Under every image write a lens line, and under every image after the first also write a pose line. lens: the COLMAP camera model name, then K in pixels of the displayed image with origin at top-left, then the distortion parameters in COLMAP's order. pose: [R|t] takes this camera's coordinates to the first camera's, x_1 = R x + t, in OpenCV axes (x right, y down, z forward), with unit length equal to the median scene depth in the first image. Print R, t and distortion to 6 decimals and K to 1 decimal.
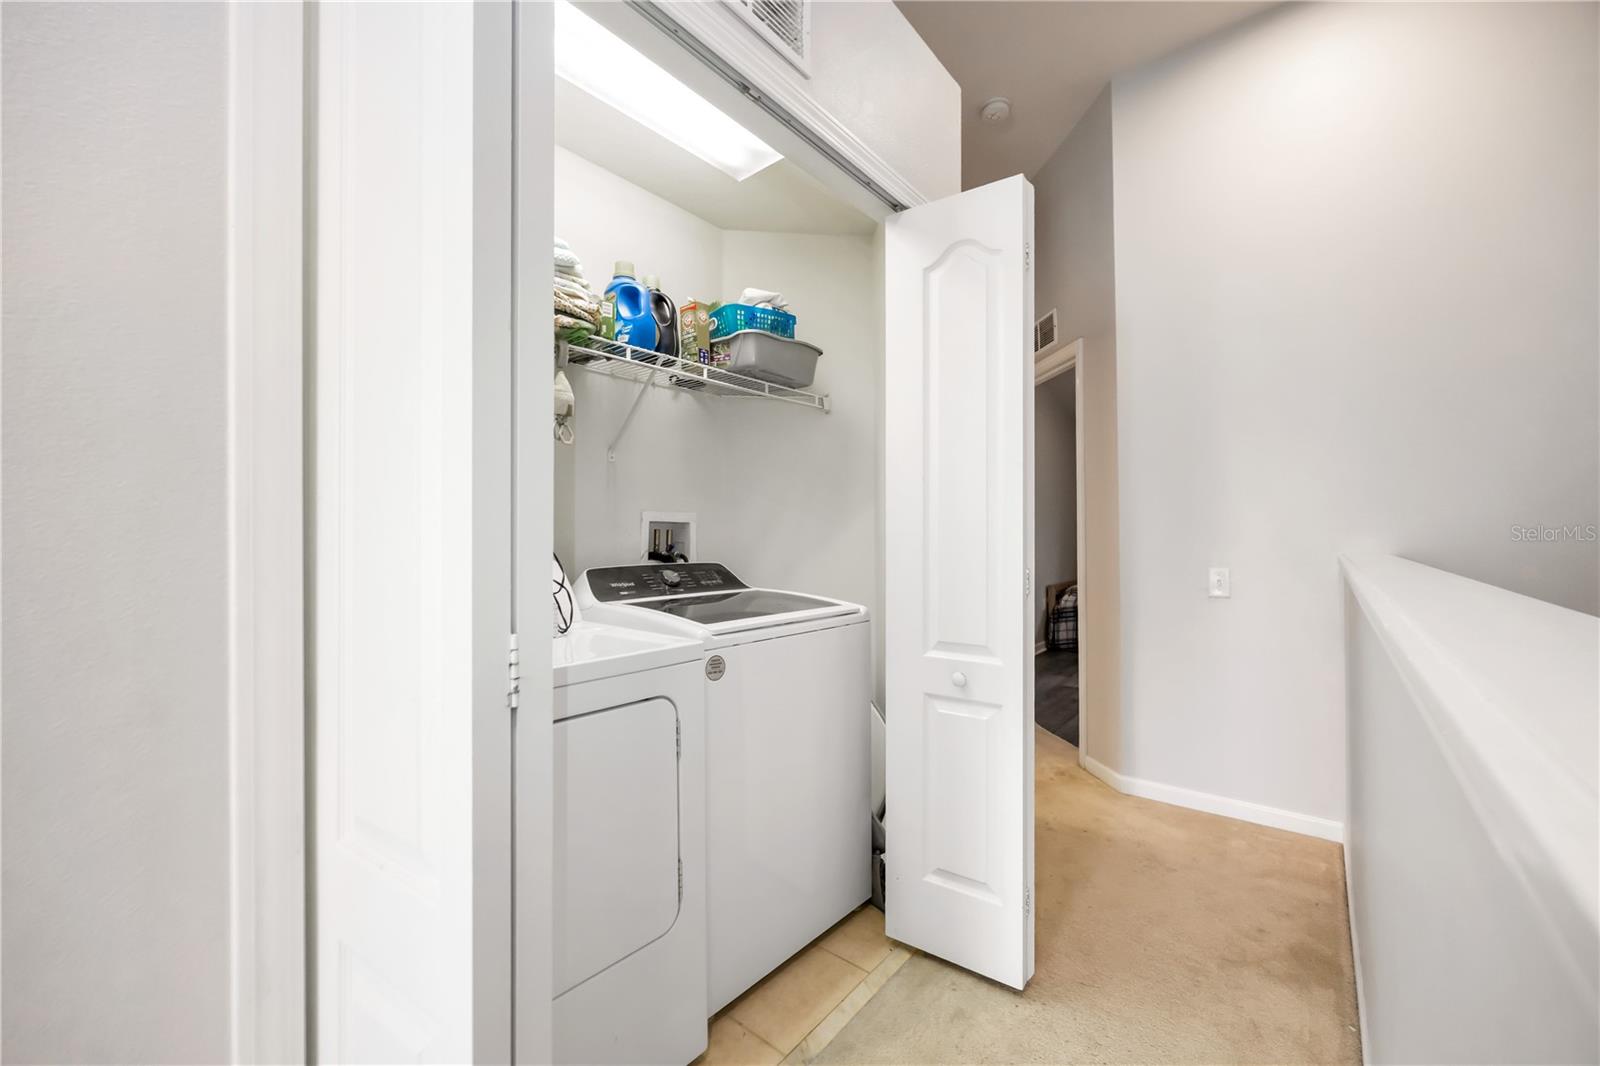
lens RADIAL K [[627.2, 0, 795.6], [0, 627.2, 530.6], [0, 0, 1]] dist [-0.000575, -0.000163]
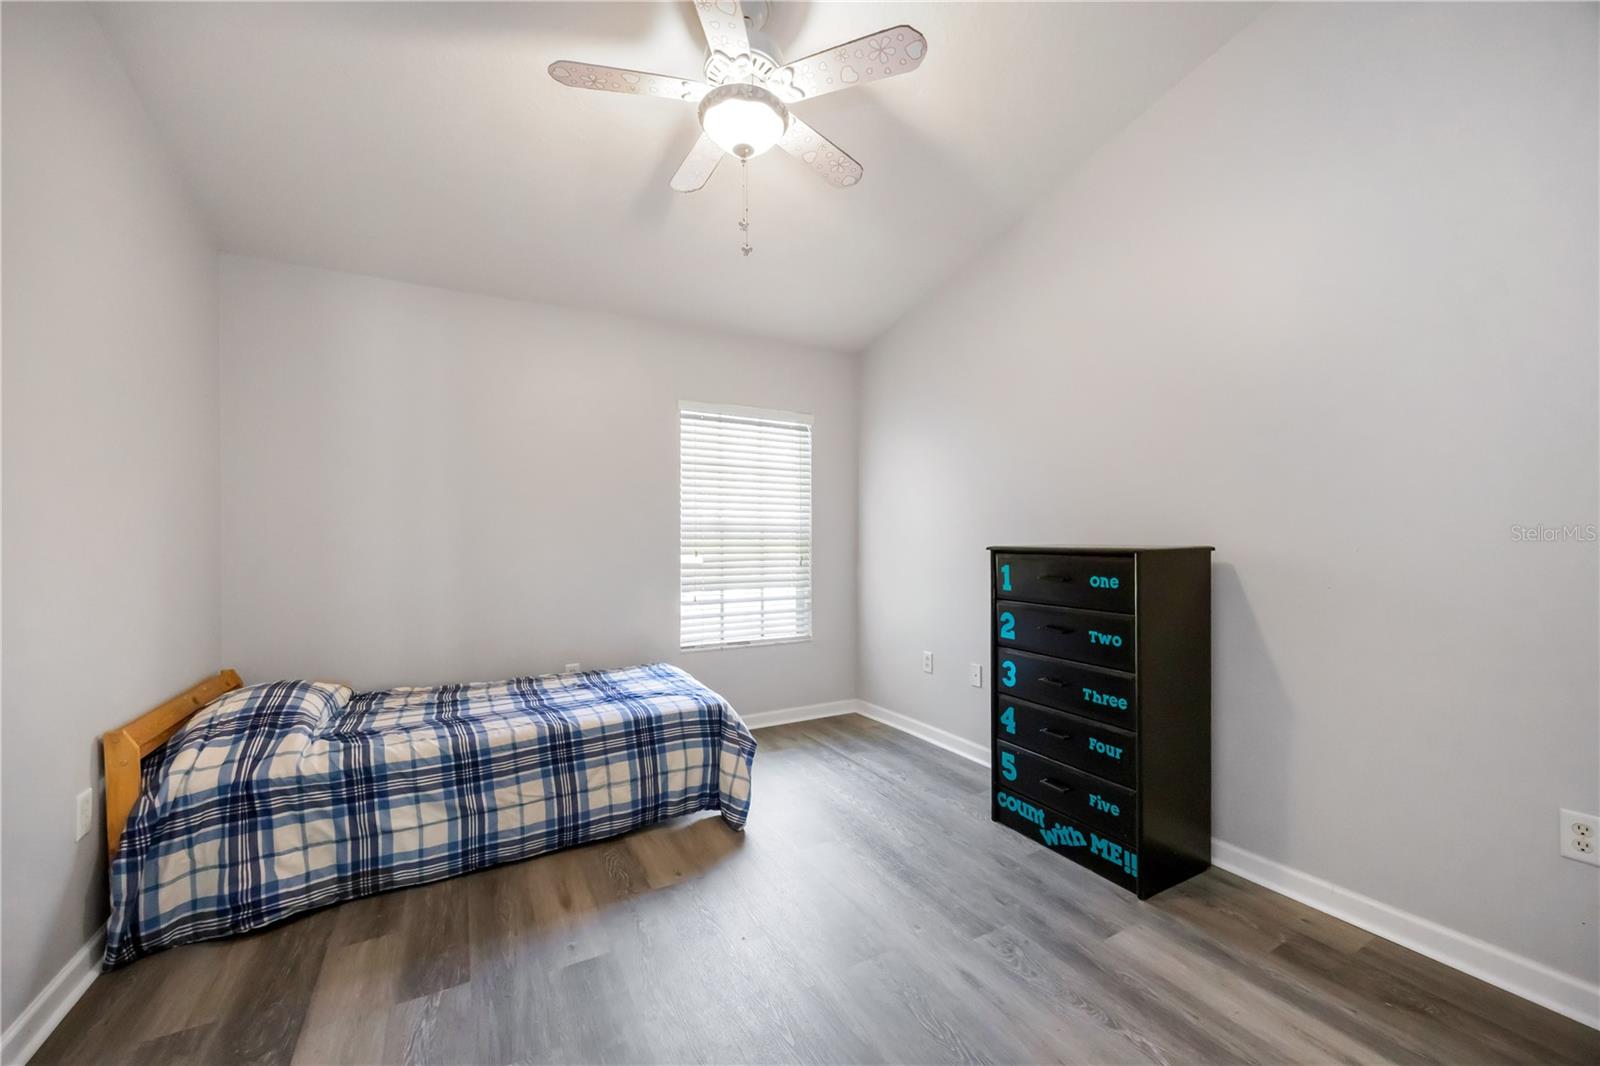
lens RADIAL K [[627.2, 0, 795.6], [0, 627.2, 530.6], [0, 0, 1]] dist [-0.000575, -0.000163]
pose [[0.360913, -0.002155, 0.932597, 0.254598], [0.002380, 0.999996, 0.001390, -0.003444], [-0.932597, 0.001718, 0.360916, 0.615104]]
